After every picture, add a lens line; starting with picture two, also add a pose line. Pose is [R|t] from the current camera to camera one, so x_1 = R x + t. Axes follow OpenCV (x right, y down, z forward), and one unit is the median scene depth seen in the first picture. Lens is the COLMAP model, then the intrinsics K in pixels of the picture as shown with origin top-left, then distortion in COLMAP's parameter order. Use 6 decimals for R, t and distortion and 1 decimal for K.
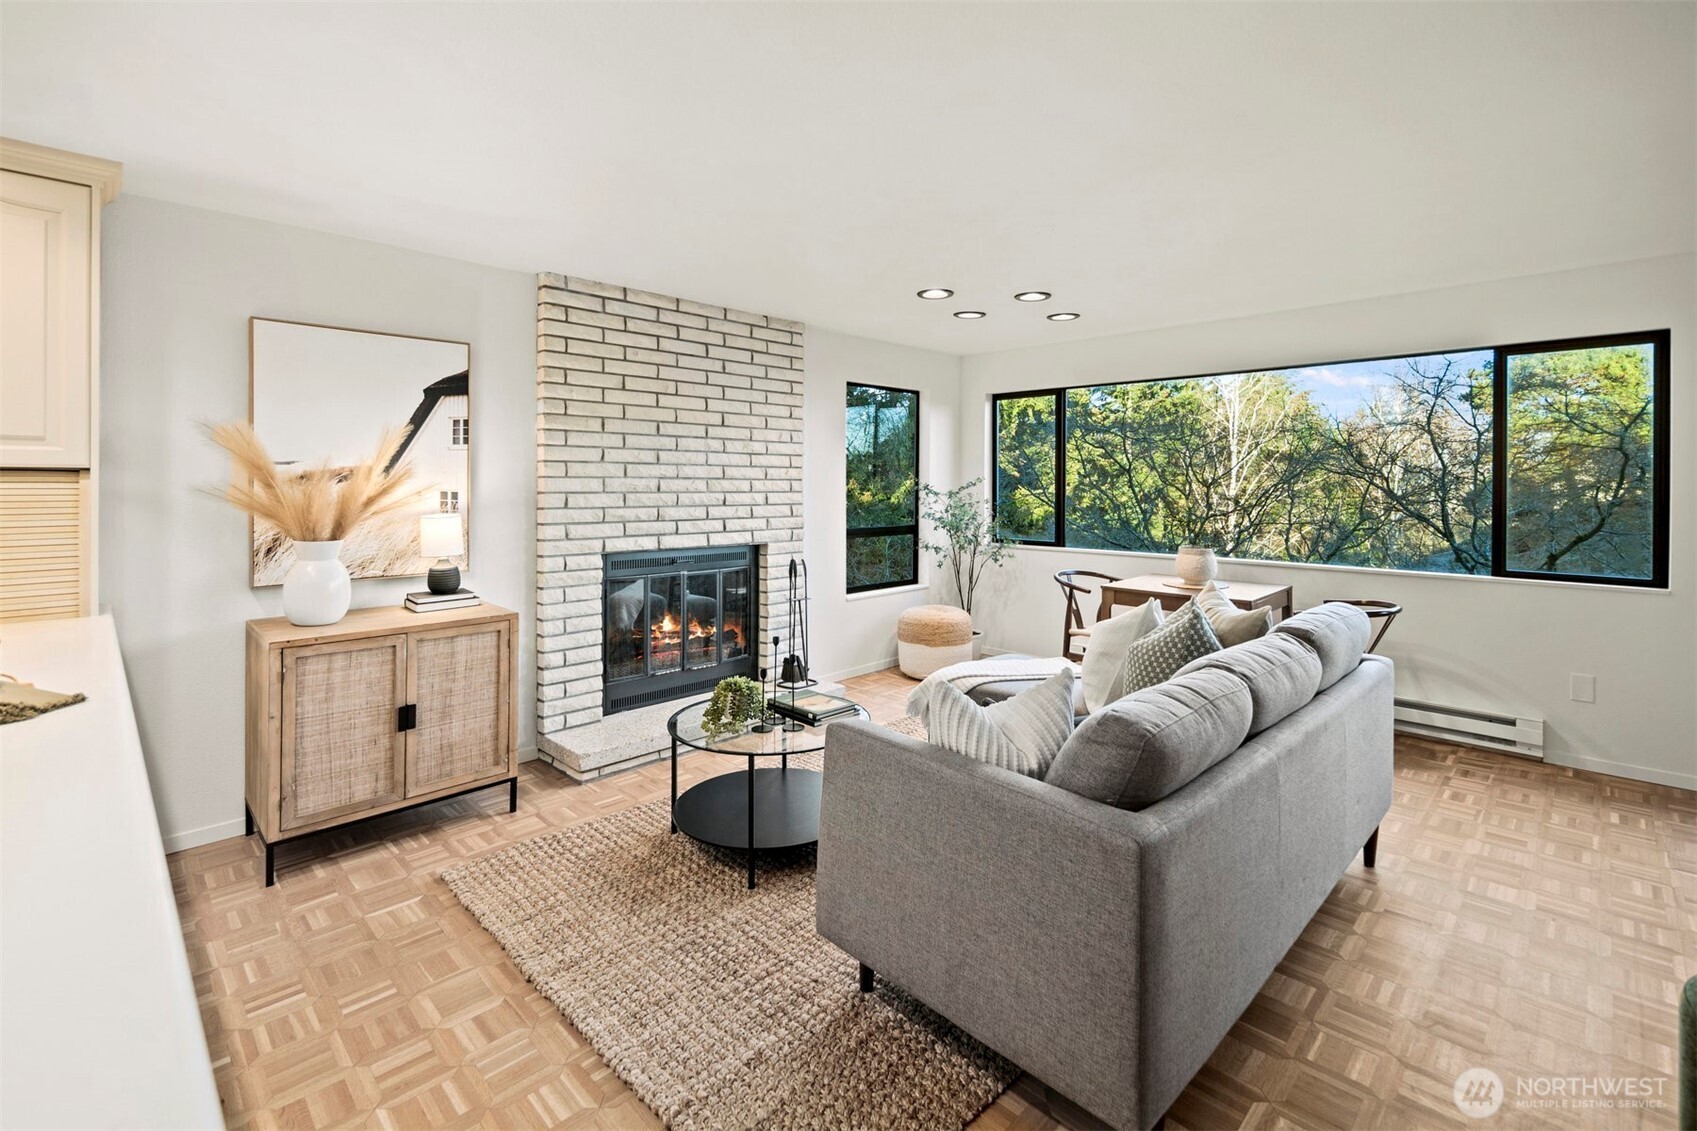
lens RADIAL K [[765.3, 0, 850.5], [0, 765.3, 487.4], [0, 0, 1]] dist [0.001698, 0.000100]
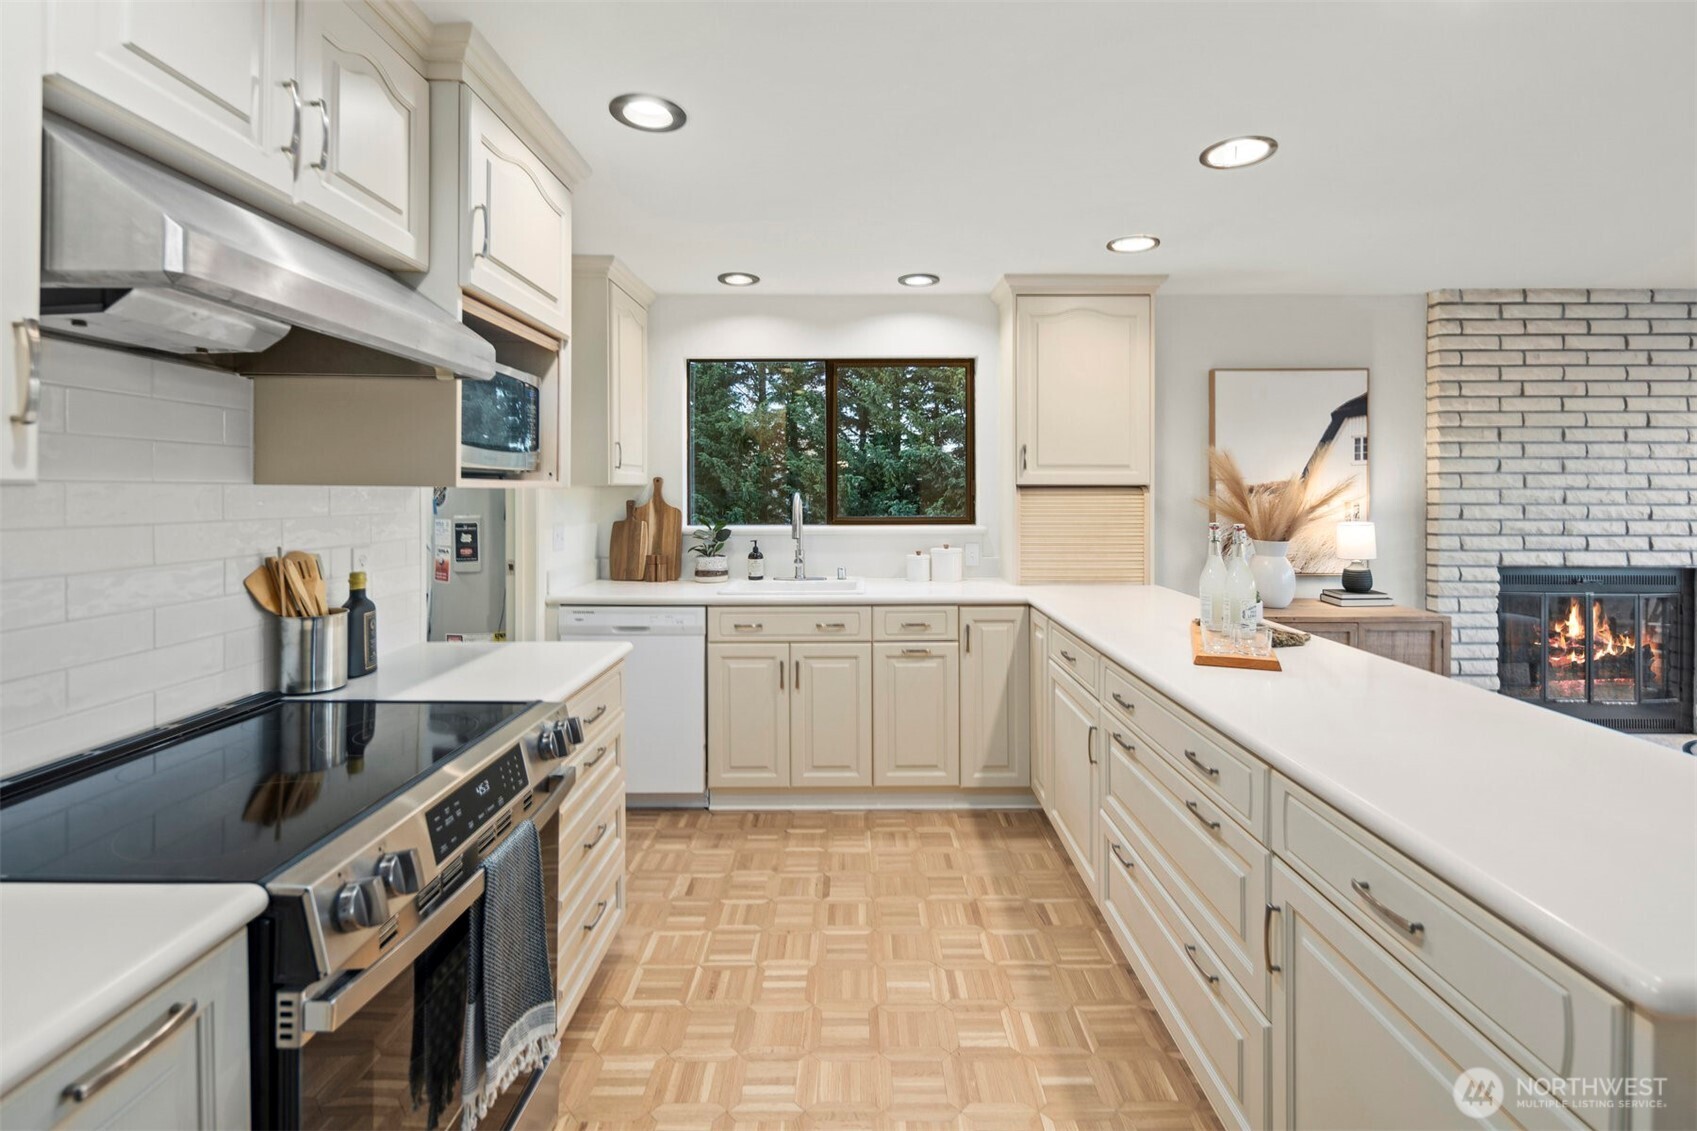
lens RADIAL K [[736.8, 0, 850.9], [0, 736.8, 504.9], [0, 0, 1]] dist [0.000724, 0.000036]
pose [[0.702495, 0.005253, -0.711670, -0.239233], [-0.001350, 0.999981, 0.006049, 0.003054], [0.711688, -0.003289, 0.702488, -0.252849]]
